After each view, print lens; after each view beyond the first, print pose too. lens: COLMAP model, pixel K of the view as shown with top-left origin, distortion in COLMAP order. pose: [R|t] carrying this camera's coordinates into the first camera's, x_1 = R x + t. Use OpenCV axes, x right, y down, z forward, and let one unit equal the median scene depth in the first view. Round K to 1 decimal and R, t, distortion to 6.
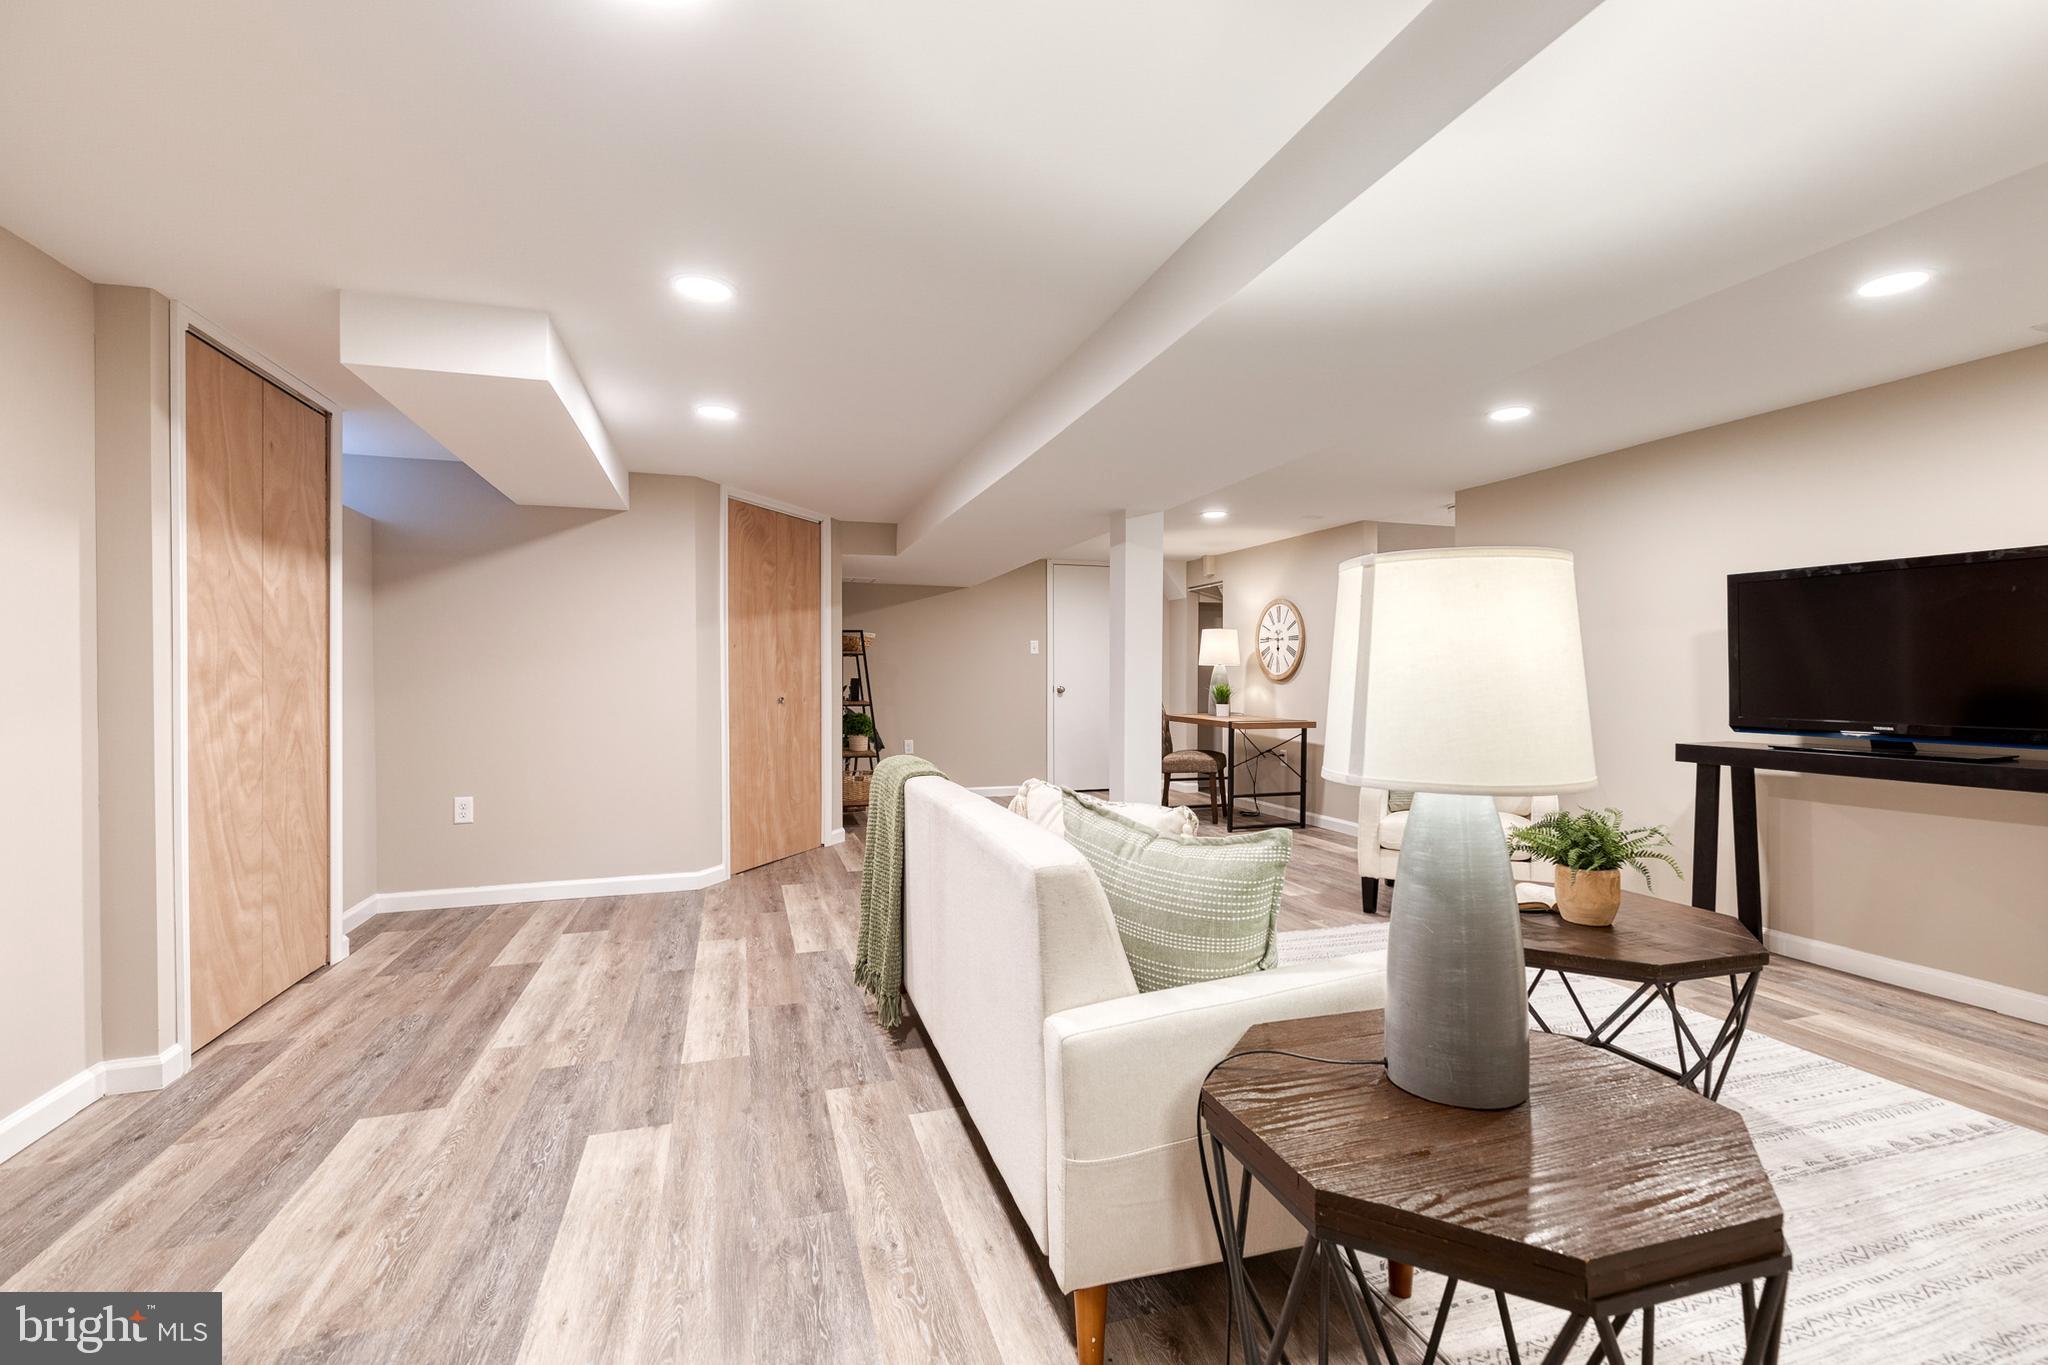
lens RADIAL K [[923.8, 0, 986.1], [0, 923.8, 677.0], [0, 0, 1]] dist [0.008577, 0.000319]
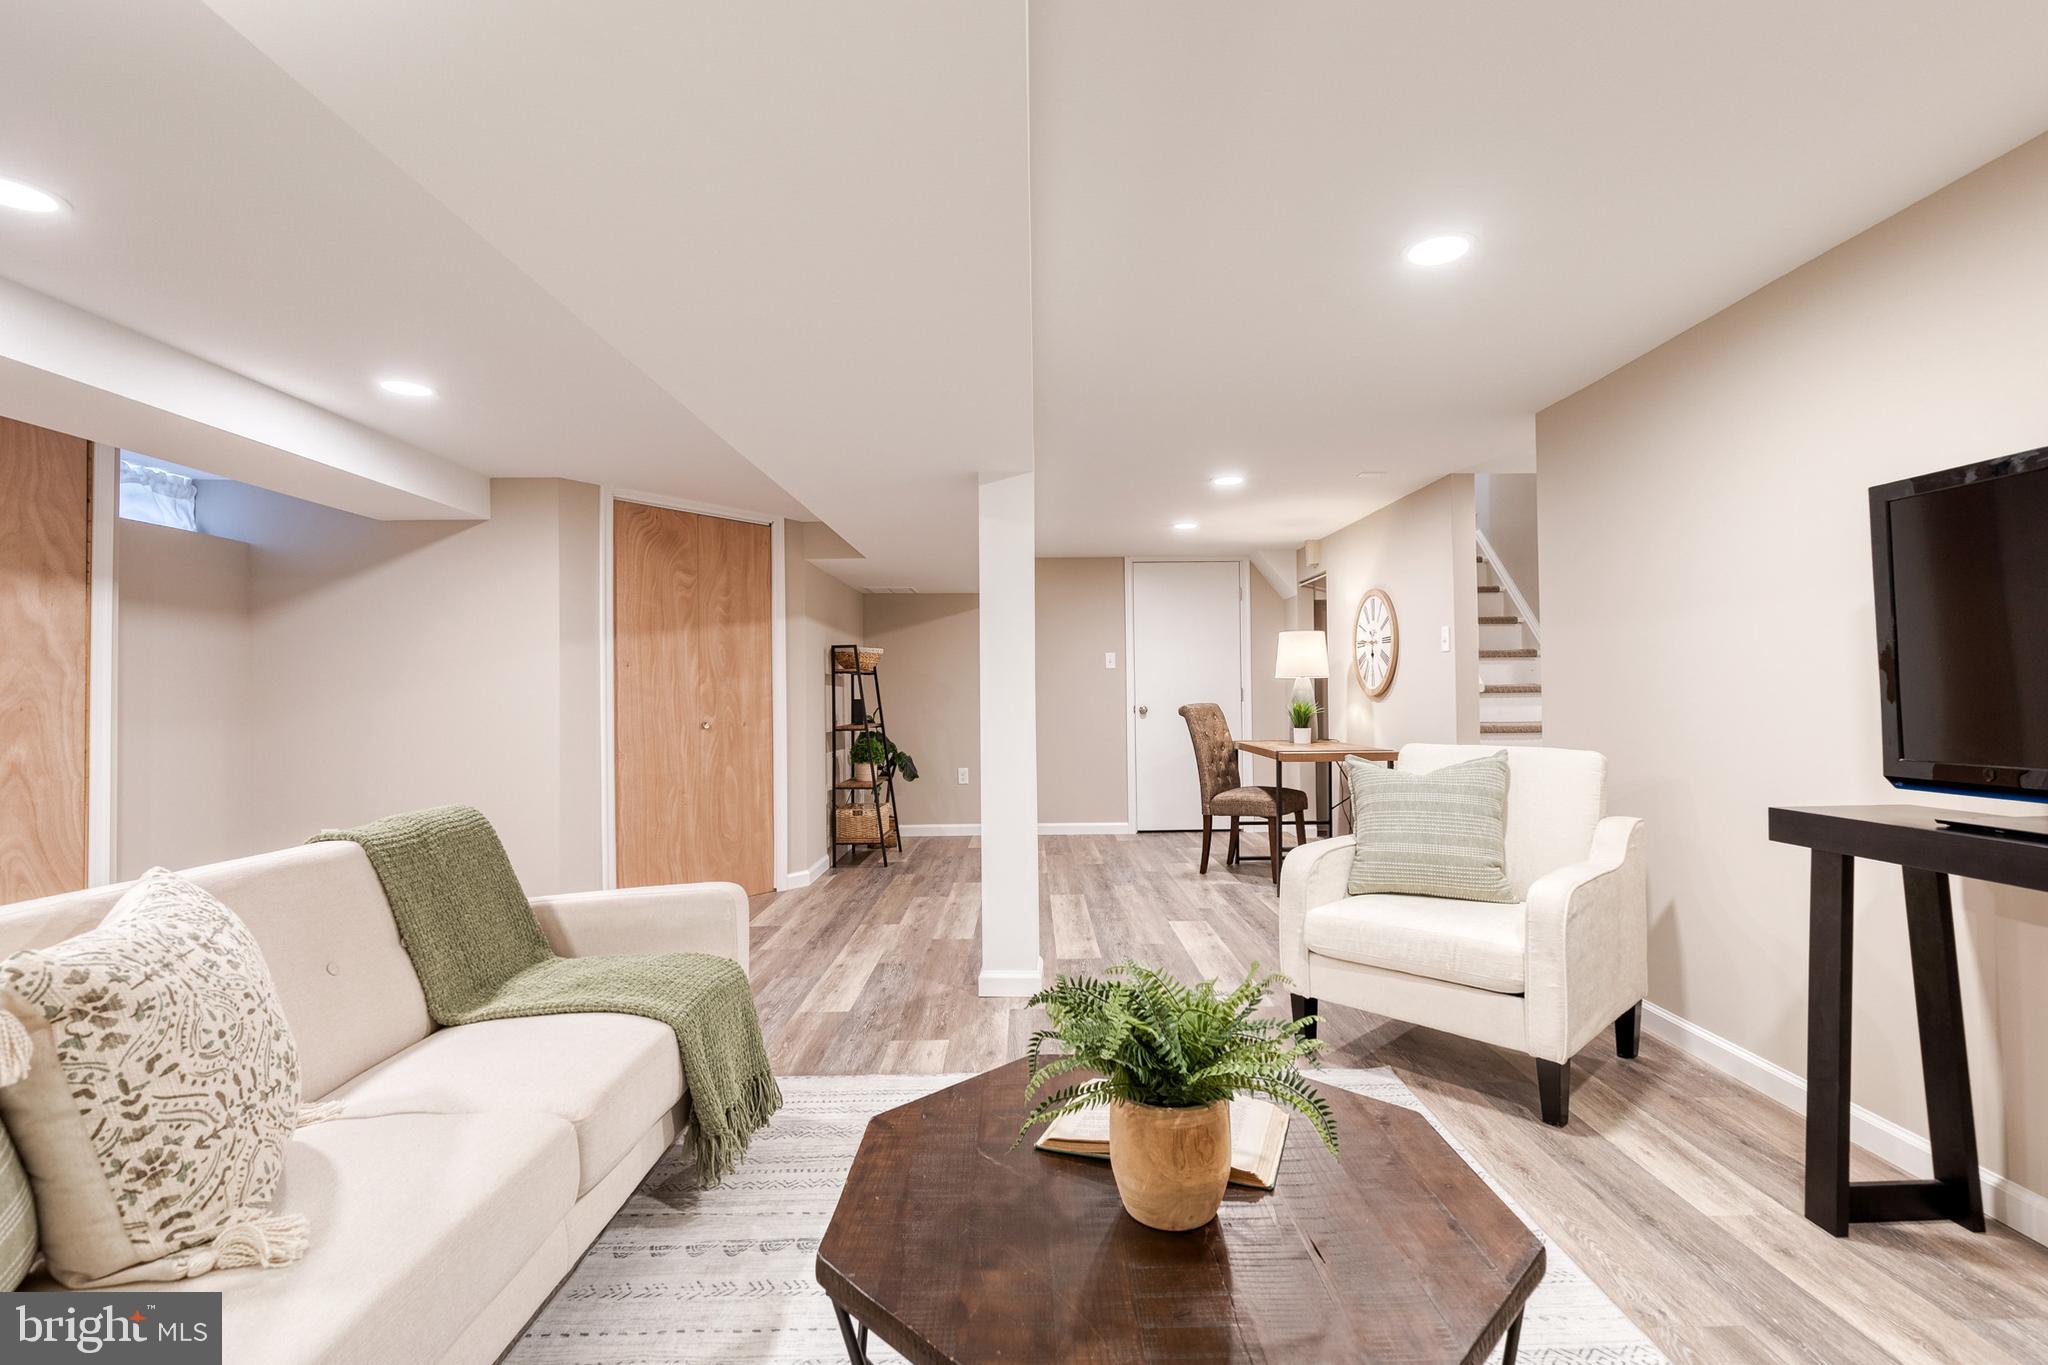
lens RADIAL K [[923.8, 0, 1007.4], [0, 923.8, 680.9], [0, 0, 1]] dist [0.008577, 0.000319]
pose [[0.955749, -0.015869, -0.293756, 0.259205], [0.011016, 0.999774, -0.018167, 0.001407], [0.293978, 0.014127, 0.955708, 0.191888]]
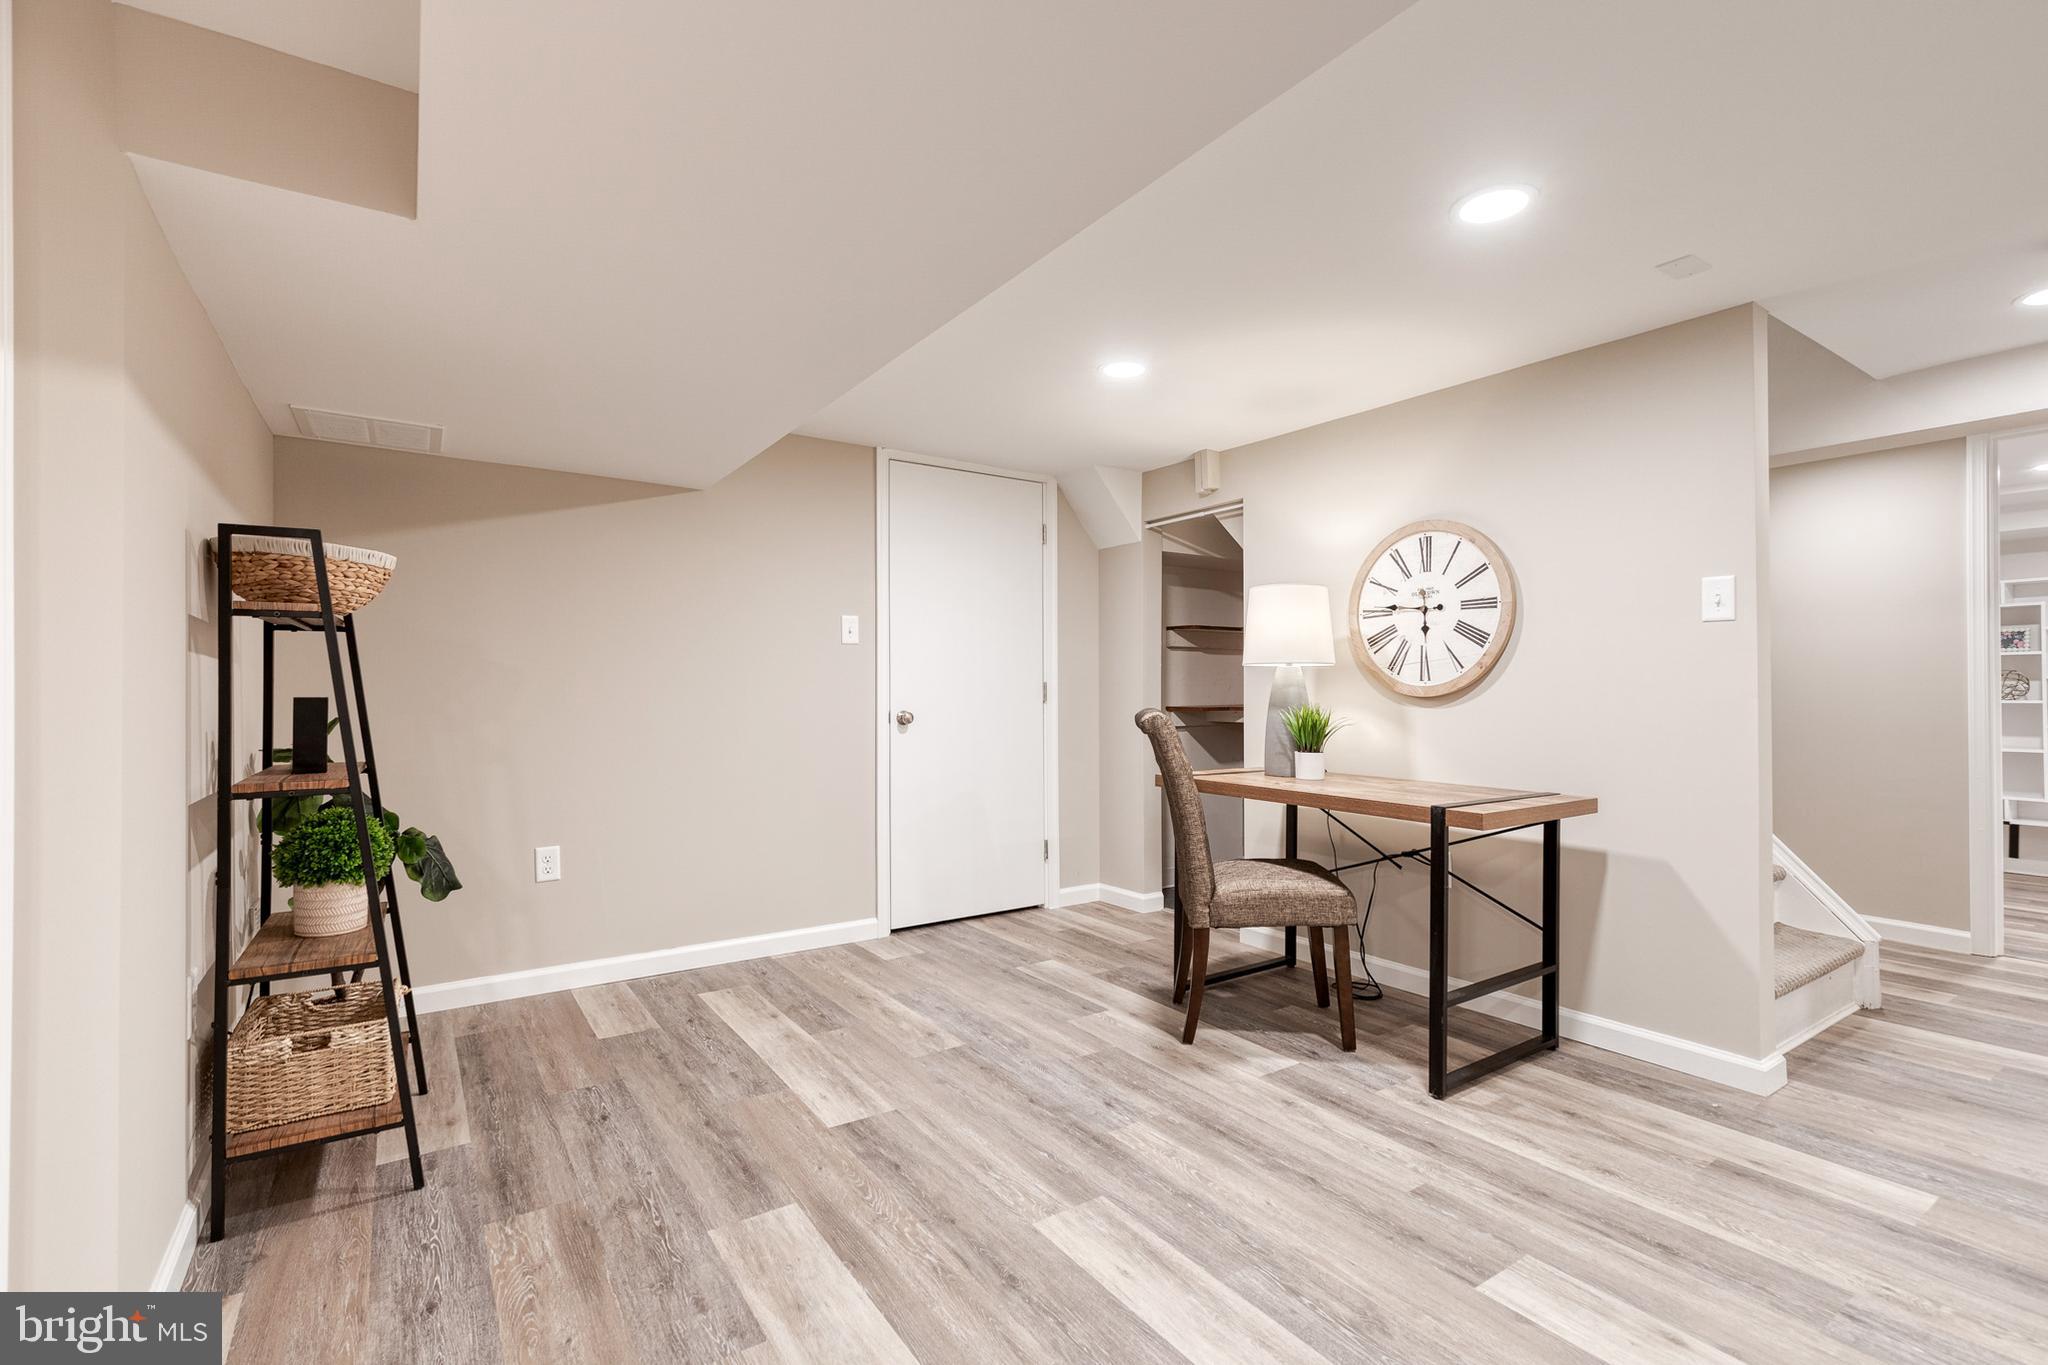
lens RADIAL K [[923.8, 0, 1001.7], [0, 923.8, 678.2], [0, 0, 1]] dist [0.008577, 0.000319]
pose [[0.955460, 0.003607, 0.295098, -0.016415], [0.000819, 0.999889, -0.014873, -0.000056], [-0.295119, 0.014453, 0.955351, 0.646858]]
